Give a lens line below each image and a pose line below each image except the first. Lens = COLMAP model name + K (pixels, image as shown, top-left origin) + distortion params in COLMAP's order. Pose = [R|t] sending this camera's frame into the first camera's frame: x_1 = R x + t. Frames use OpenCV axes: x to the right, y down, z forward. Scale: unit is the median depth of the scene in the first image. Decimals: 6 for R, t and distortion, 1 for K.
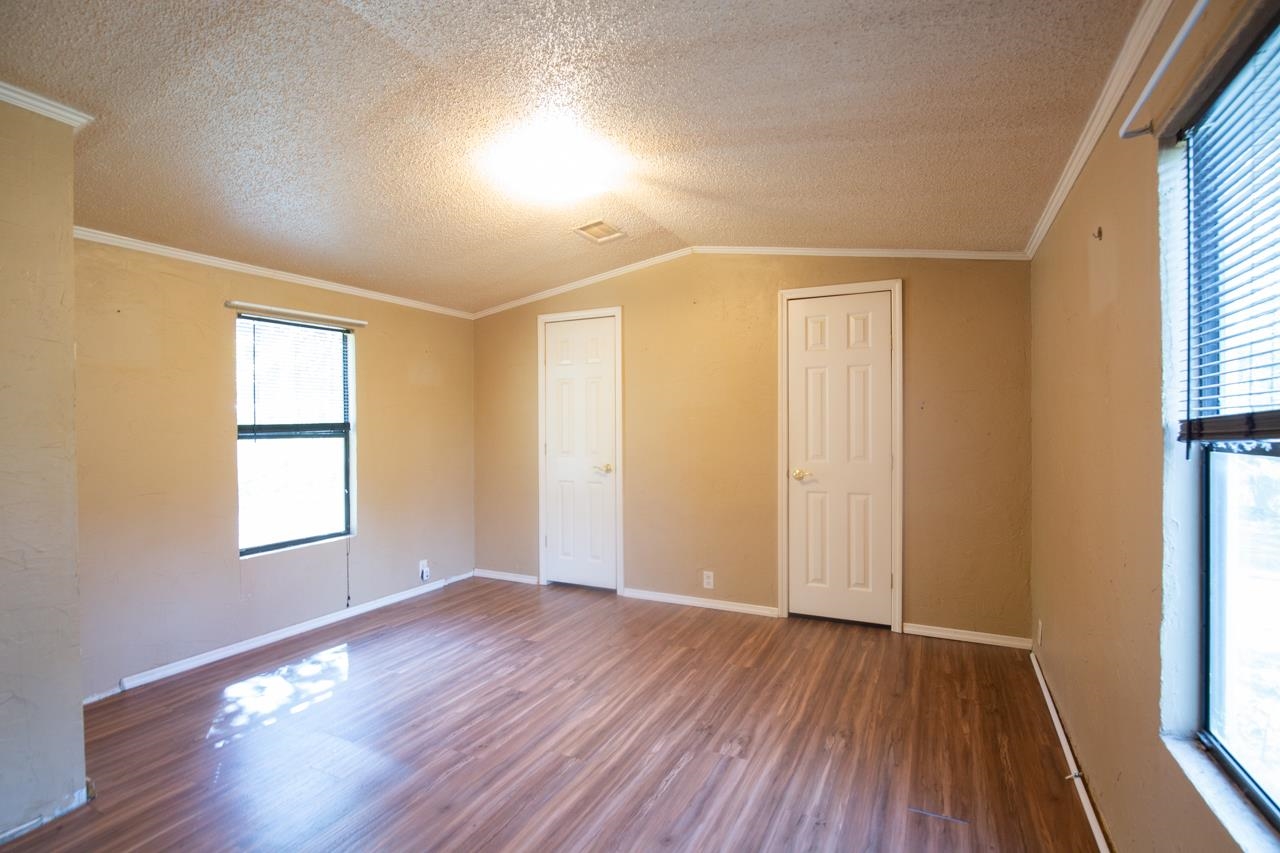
lens RADIAL K [[623.7, 0, 639.1], [0, 623.7, 429.6], [0, 0, 1]] dist [-0.005550, -0.002201]
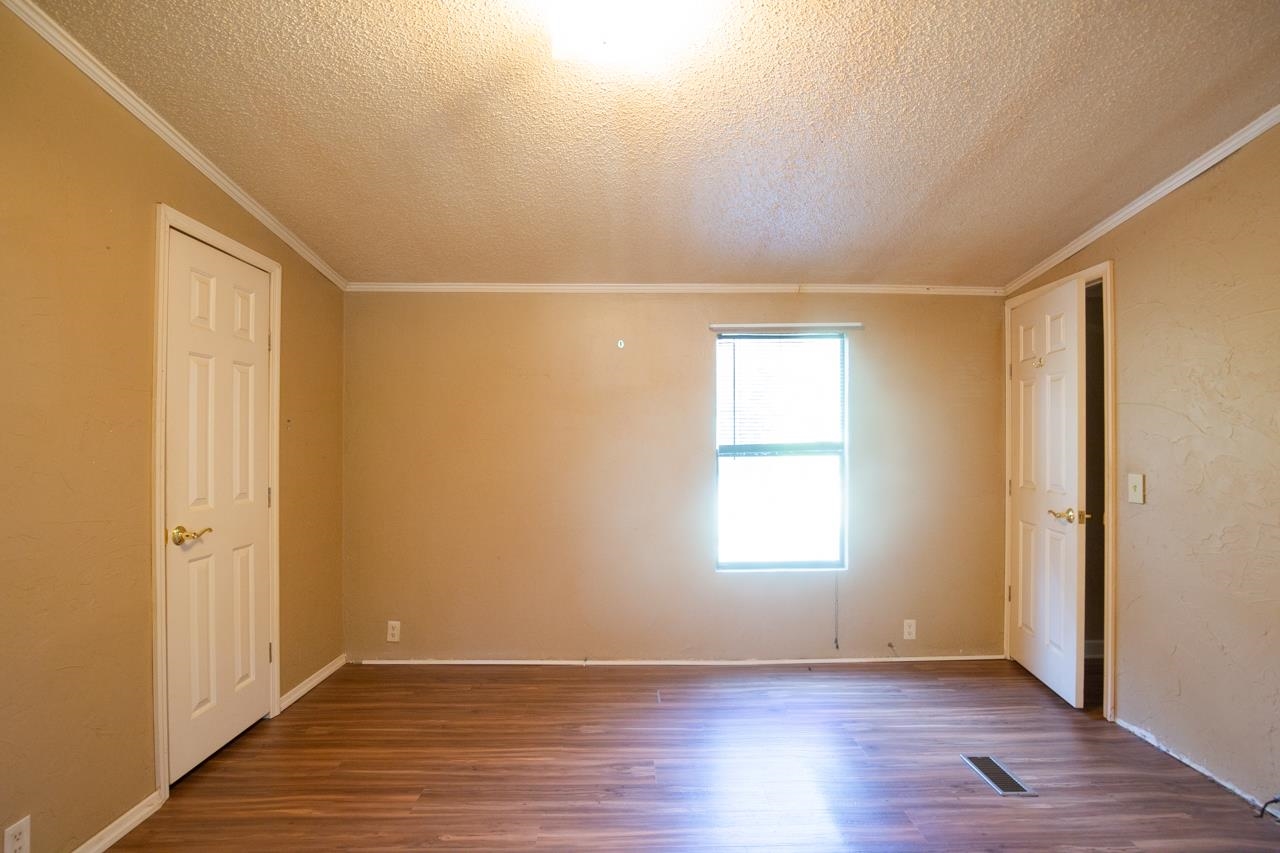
lens RADIAL K [[623.7, 0, 643.6], [0, 623.7, 434.3], [0, 0, 1]] dist [-0.005550, -0.002201]
pose [[-0.470605, 0.018938, 0.882141, -0.488465], [0.008100, 0.999820, -0.017143, -0.007879], [-0.882307, -0.000922, -0.470674, 0.958945]]
